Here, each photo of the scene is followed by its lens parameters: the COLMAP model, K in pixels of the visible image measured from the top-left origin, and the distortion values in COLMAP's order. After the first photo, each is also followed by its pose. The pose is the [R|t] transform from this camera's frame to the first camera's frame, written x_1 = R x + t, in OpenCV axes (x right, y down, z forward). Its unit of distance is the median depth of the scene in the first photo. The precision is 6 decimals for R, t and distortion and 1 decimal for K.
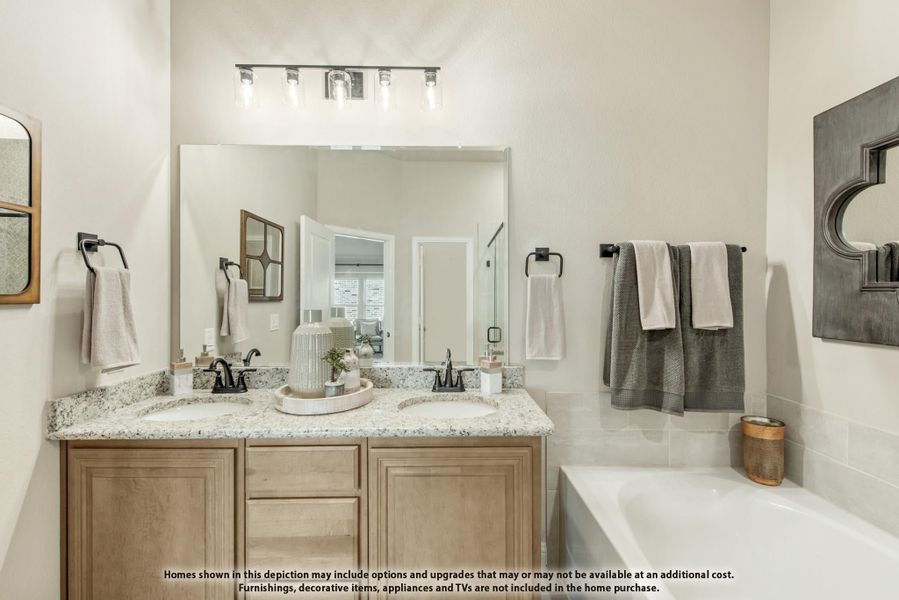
lens RADIAL K [[384.2, 0, 456.2], [0, 384.2, 299.3], [0, 0, 1]] dist [0.009979, 0.000342]
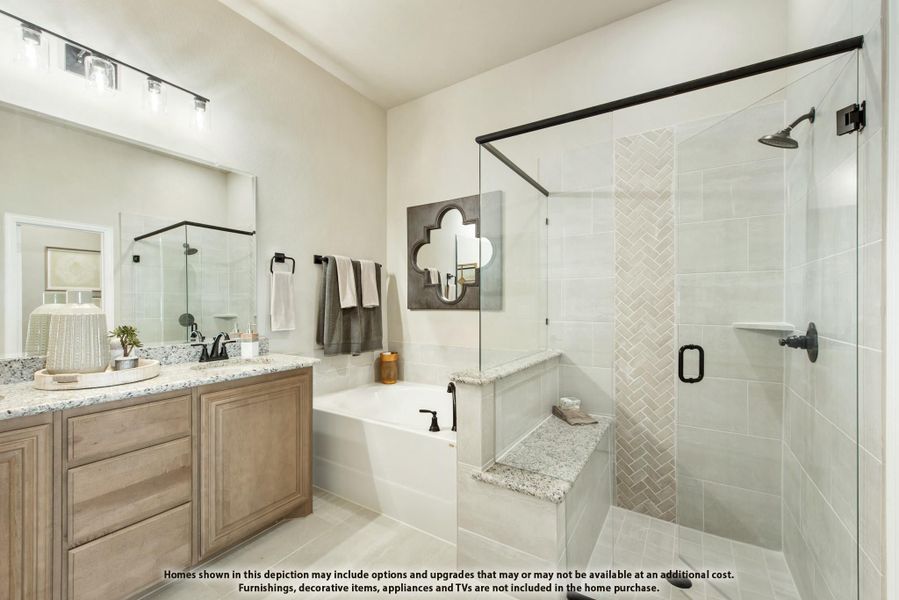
lens RADIAL K [[355.3, 0, 444.9], [0, 355.3, 306.4], [0, 0, 1]] dist [0.002750, -0.000629]
pose [[0.563978, -0.012629, 0.825693, -0.558676], [0.011046, 0.999909, 0.007749, 0.064712], [-0.825716, 0.004751, 0.564067, -0.271223]]
